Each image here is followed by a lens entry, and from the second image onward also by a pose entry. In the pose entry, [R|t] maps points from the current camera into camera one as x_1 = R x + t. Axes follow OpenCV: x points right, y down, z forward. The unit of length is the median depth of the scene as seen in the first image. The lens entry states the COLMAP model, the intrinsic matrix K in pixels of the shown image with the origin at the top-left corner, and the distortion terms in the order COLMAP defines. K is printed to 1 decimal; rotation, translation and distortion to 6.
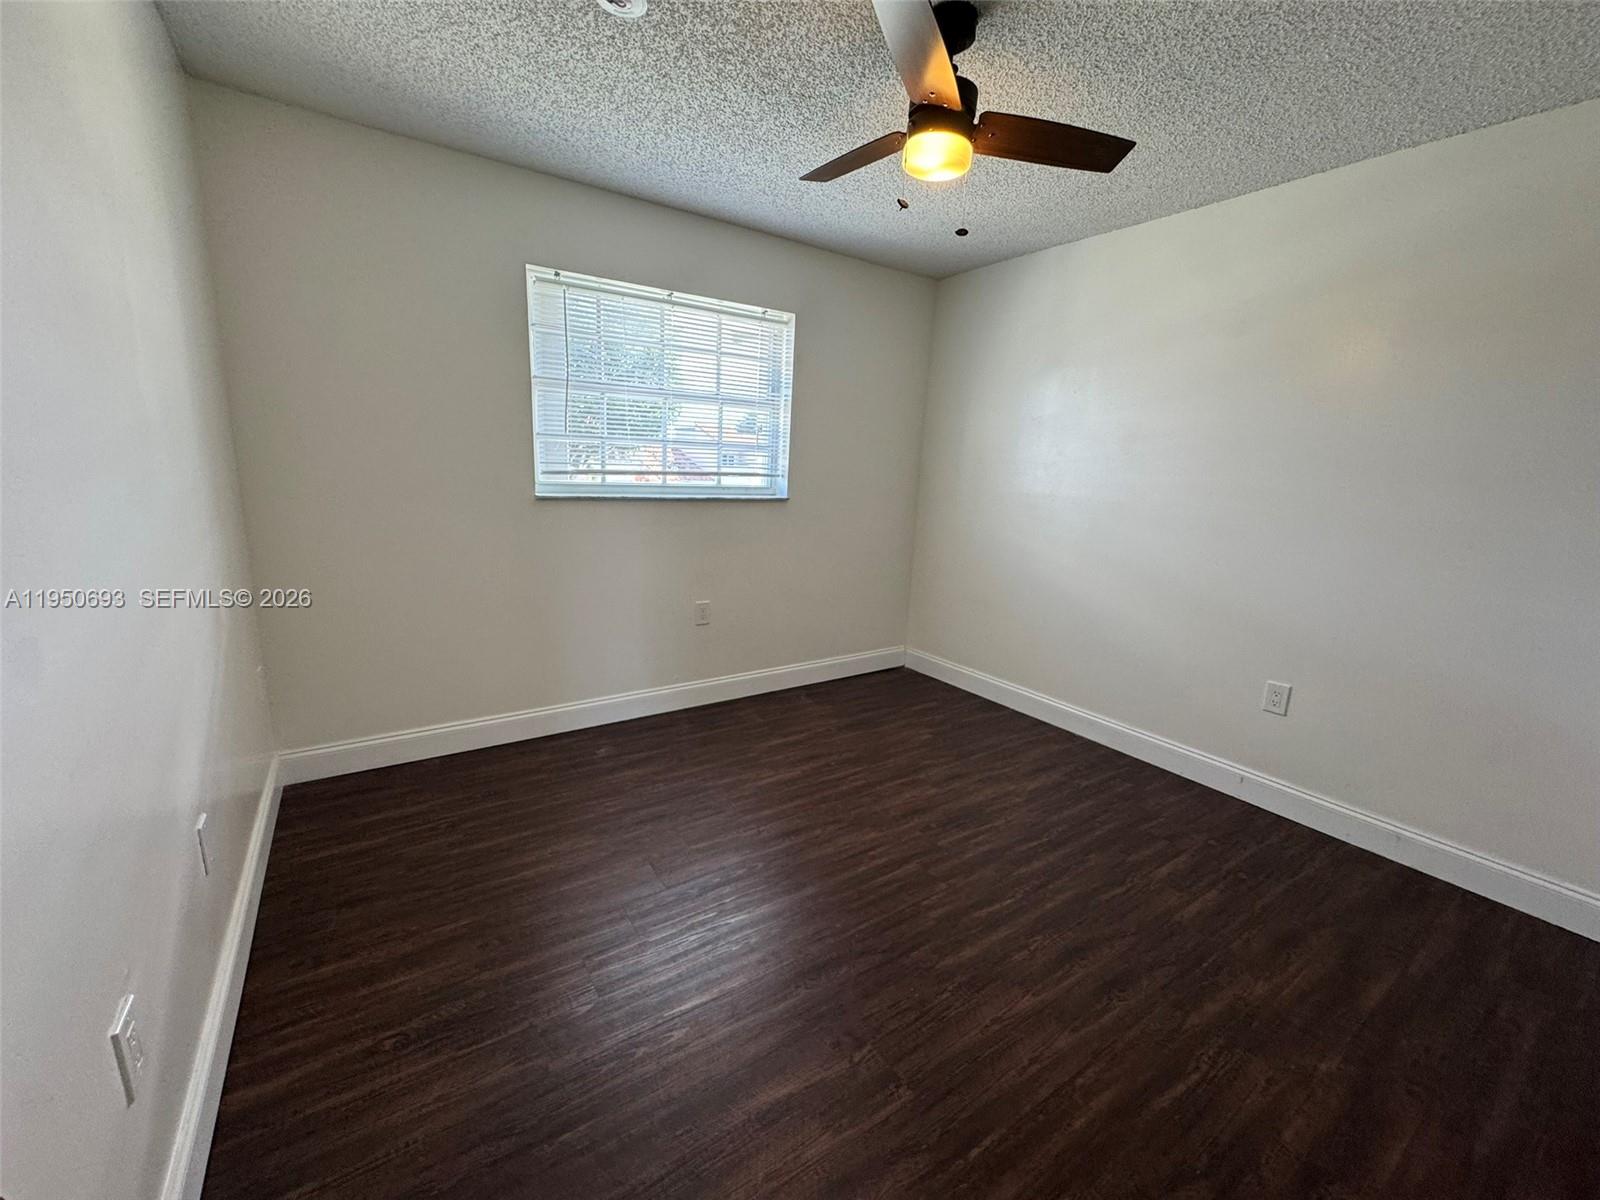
lens RADIAL K [[633.0, 0, 806.8], [0, 633.0, 602.0], [0, 0, 1]] dist [-0.001073, -0.000161]
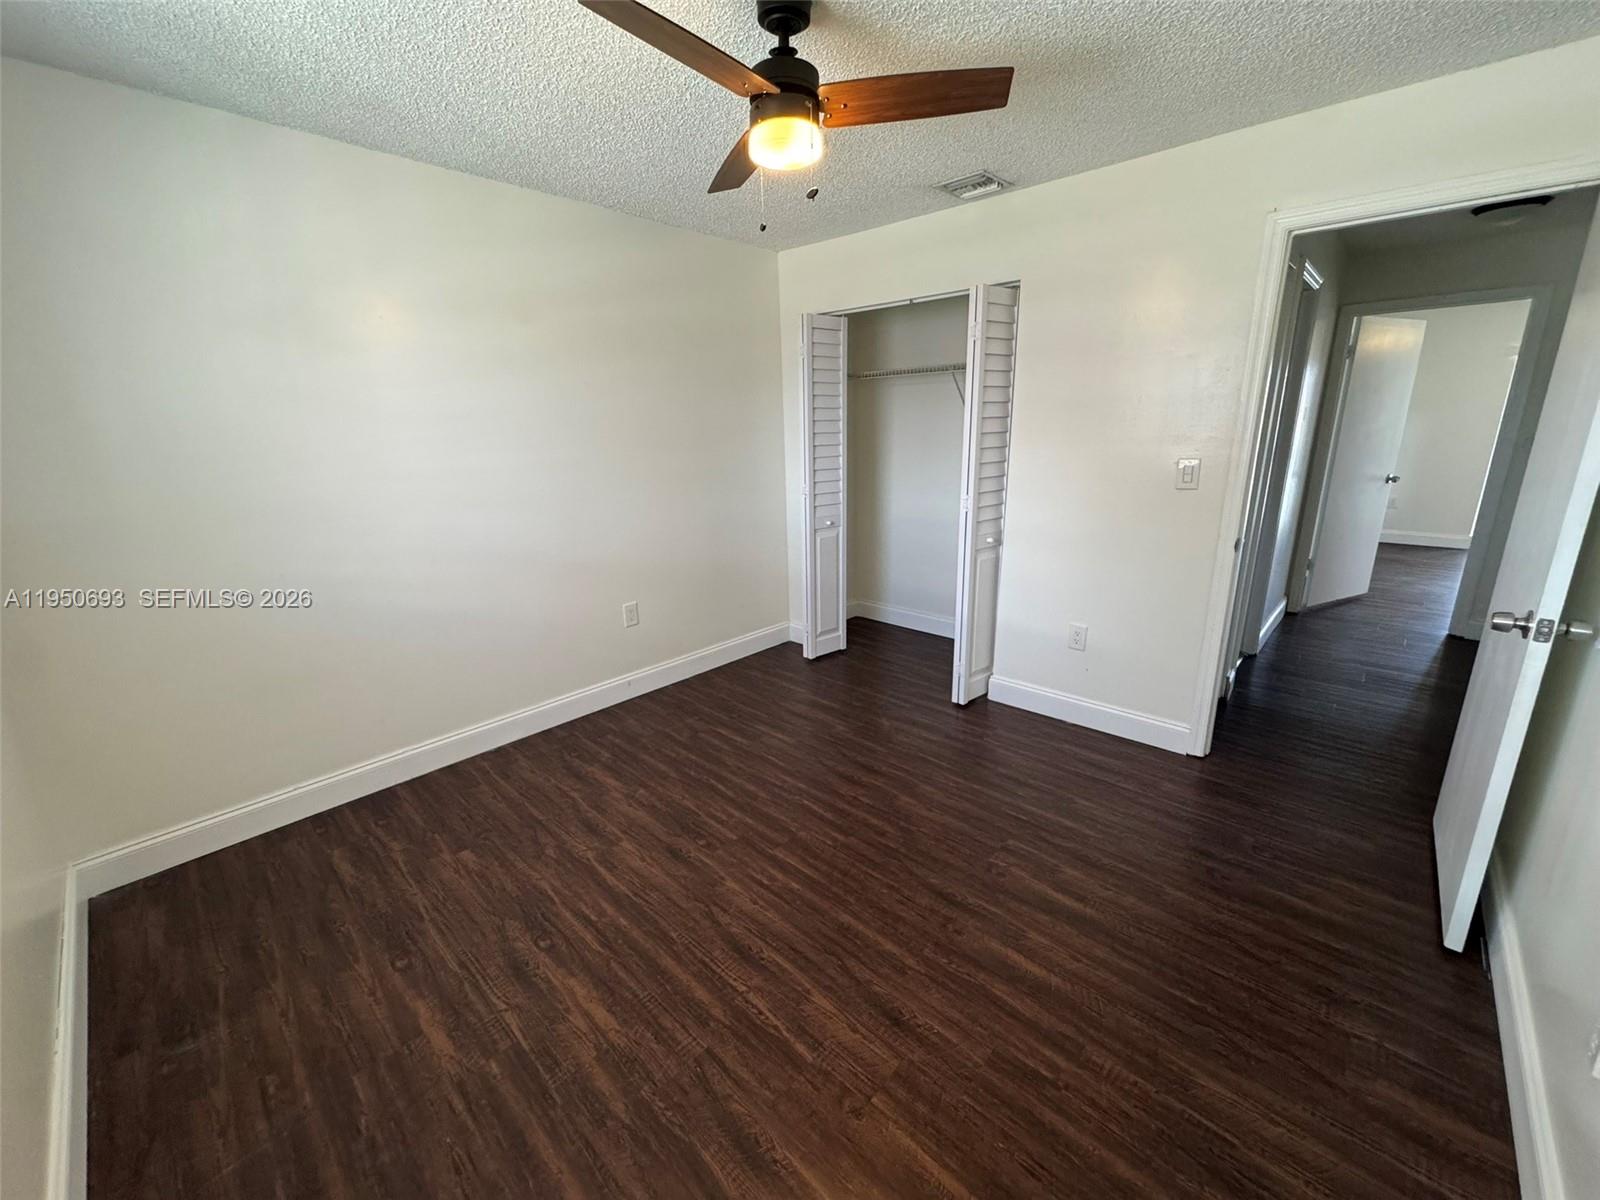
lens RADIAL K [[633.0, 0, 798.6], [0, 633.0, 595.9], [0, 0, 1]] dist [-0.001073, -0.000161]
pose [[-0.211590, -0.289837, 0.933394, -0.553022], [0.214385, 0.917994, 0.333654, -0.247701], [-0.953556, 0.270704, -0.132102, 0.802990]]
